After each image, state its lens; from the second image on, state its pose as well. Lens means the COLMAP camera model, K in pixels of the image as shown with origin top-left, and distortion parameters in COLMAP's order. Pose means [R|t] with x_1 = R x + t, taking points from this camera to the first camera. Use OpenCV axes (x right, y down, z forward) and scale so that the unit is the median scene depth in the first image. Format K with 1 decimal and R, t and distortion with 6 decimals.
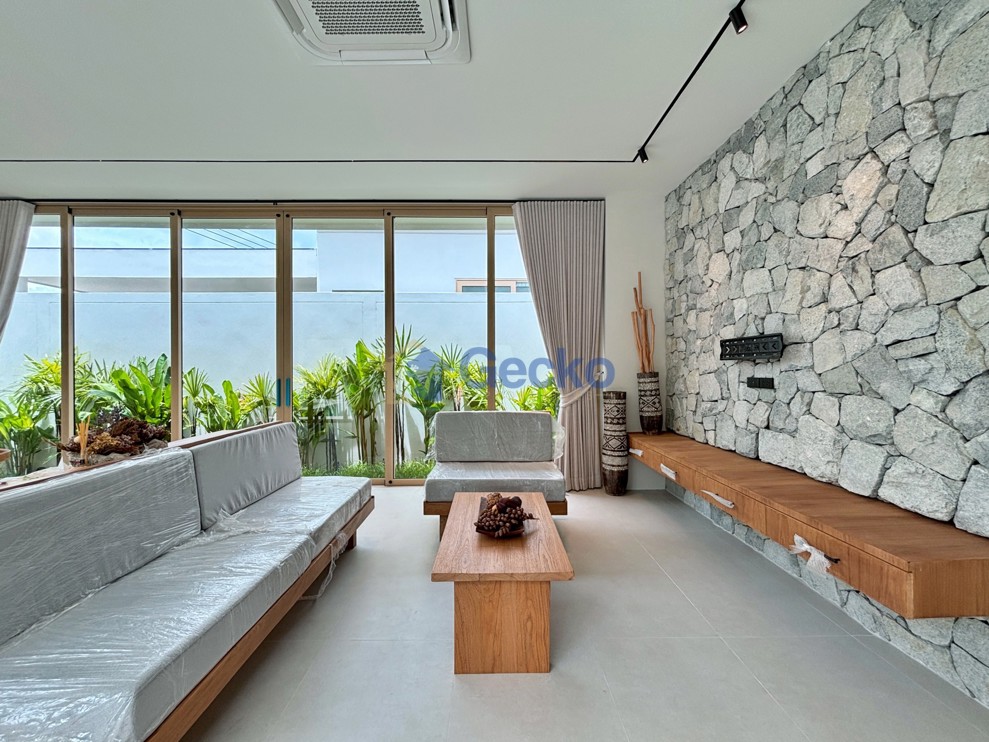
lens RADIAL K [[399.9, 0, 498.7], [0, 399.9, 368.3], [0, 0, 1]] dist [0.000235, -0.000467]
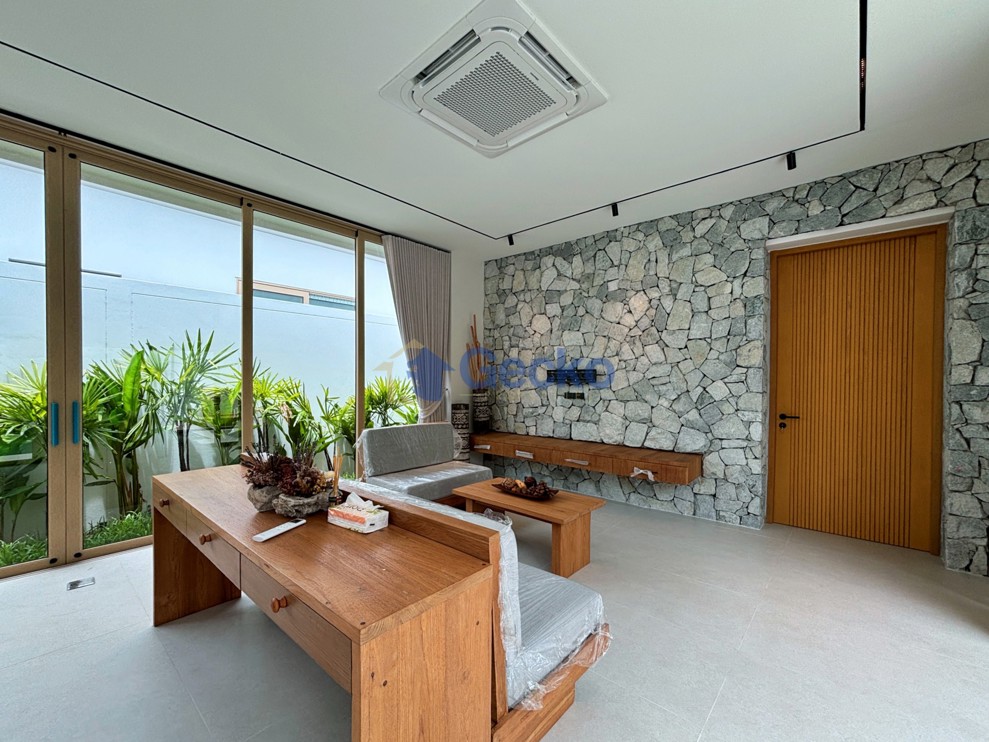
lens RADIAL K [[411.1, 0, 466.0], [0, 411.1, 388.2], [0, 0, 1]] dist [0.001895, -0.000271]
pose [[0.700963, -0.001595, 0.713195, -1.018443], [-0.011921, 0.999832, 0.013954, -0.017448], [-0.713098, -0.018283, 0.700826, 0.073399]]
